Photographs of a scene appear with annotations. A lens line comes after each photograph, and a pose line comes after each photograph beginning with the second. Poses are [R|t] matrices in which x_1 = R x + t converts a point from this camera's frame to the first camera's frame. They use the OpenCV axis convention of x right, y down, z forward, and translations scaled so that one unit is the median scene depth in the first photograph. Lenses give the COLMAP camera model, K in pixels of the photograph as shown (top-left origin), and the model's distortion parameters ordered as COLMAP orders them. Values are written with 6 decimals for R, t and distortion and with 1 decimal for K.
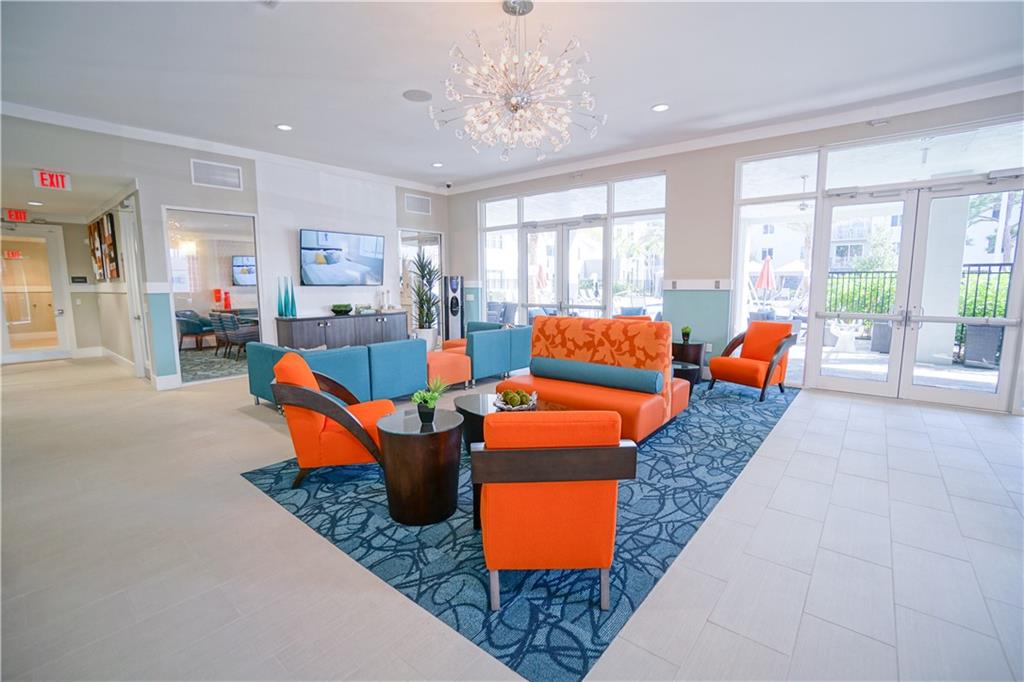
lens RADIAL K [[452.4, 0, 509.3], [0, 452.4, 337.5], [0, 0, 1]] dist [-0.057819, 0.020562]
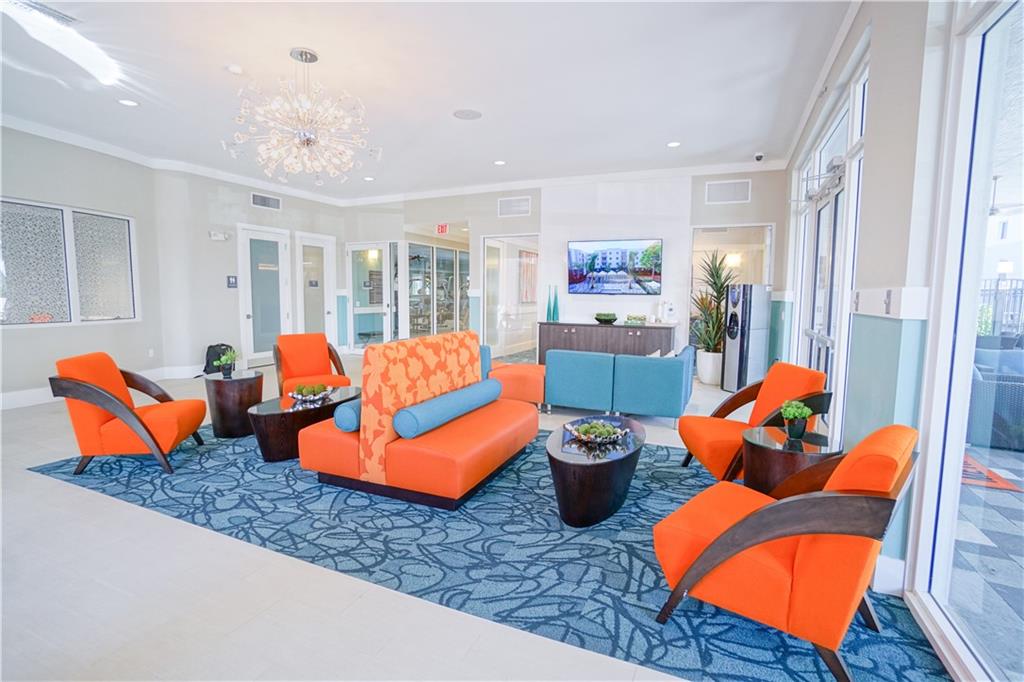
lens RADIAL K [[487.1, 0, 507.8], [0, 487.1, 338.7], [0, 0, 1]] dist [-0.039282, 0.007622]
pose [[0.269927, 0.097976, -0.957883, 0.754894], [-0.125099, 0.989946, 0.066003, -0.079292], [0.954720, 0.102015, 0.279470, 0.640435]]
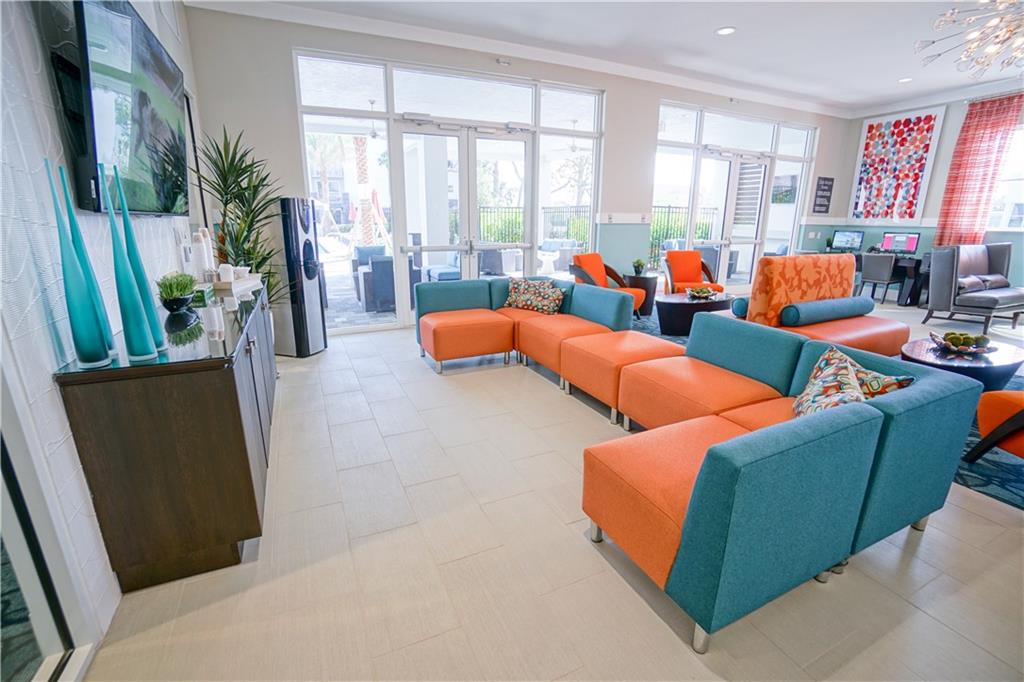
lens RADIAL K [[452.4, 0, 509.8], [0, 452.4, 339.9], [0, 0, 1]] dist [-0.057819, 0.020562]
pose [[0.414778, -0.231027, 0.880106, -0.701056], [0.100090, 0.972946, 0.208227, -0.092885], [-0.904401, 0.001722, 0.426680, 0.850644]]
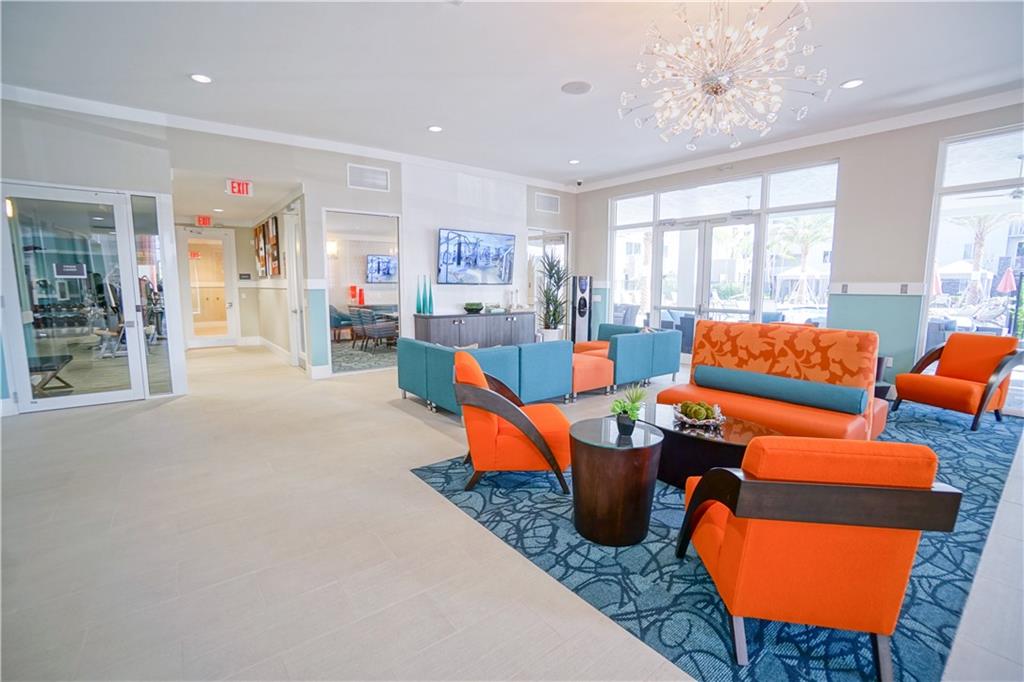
lens RADIAL K [[452.4, 0, 511.3], [0, 452.4, 338.6], [0, 0, 1]] dist [-0.057819, 0.020562]
pose [[0.977893, 0.034135, -0.206301, -0.098183], [-0.033705, 0.999416, 0.005597, -0.002017], [0.206372, 0.001480, 0.978472, 0.024538]]
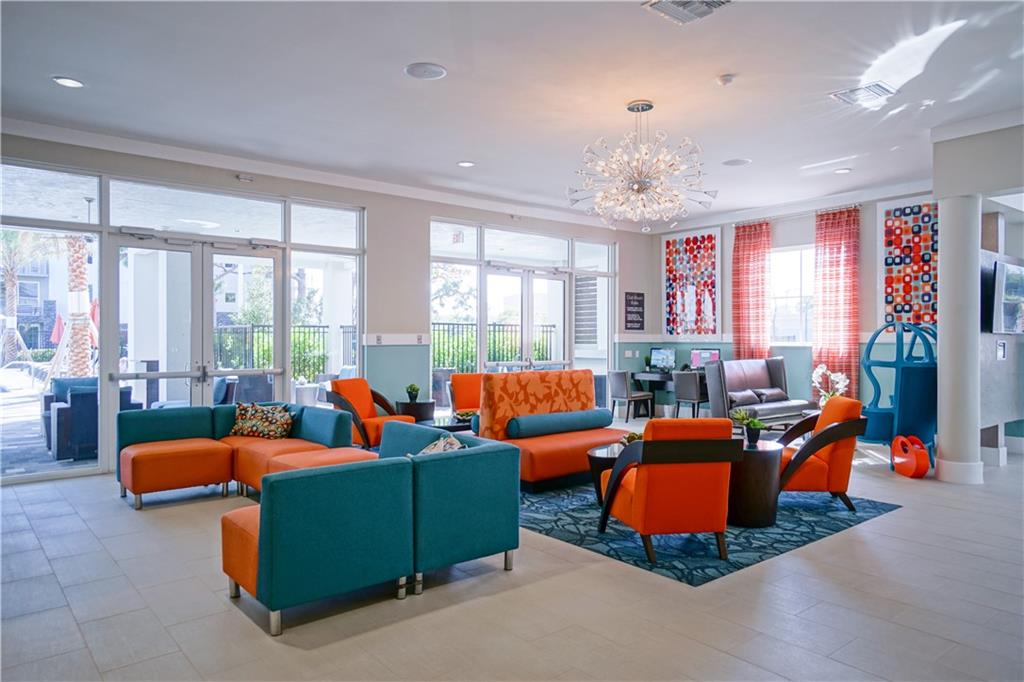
lens RADIAL K [[678.8, 0, 508.3], [0, 678.8, 338.9], [0, 0, 1]] dist [0.012015, 0.014800]
pose [[0.175663, 0.005280, 0.984436, -0.967774], [0.114778, 0.993056, -0.025807, -0.060147], [-0.977736, 0.117525, 0.173838, 0.571035]]
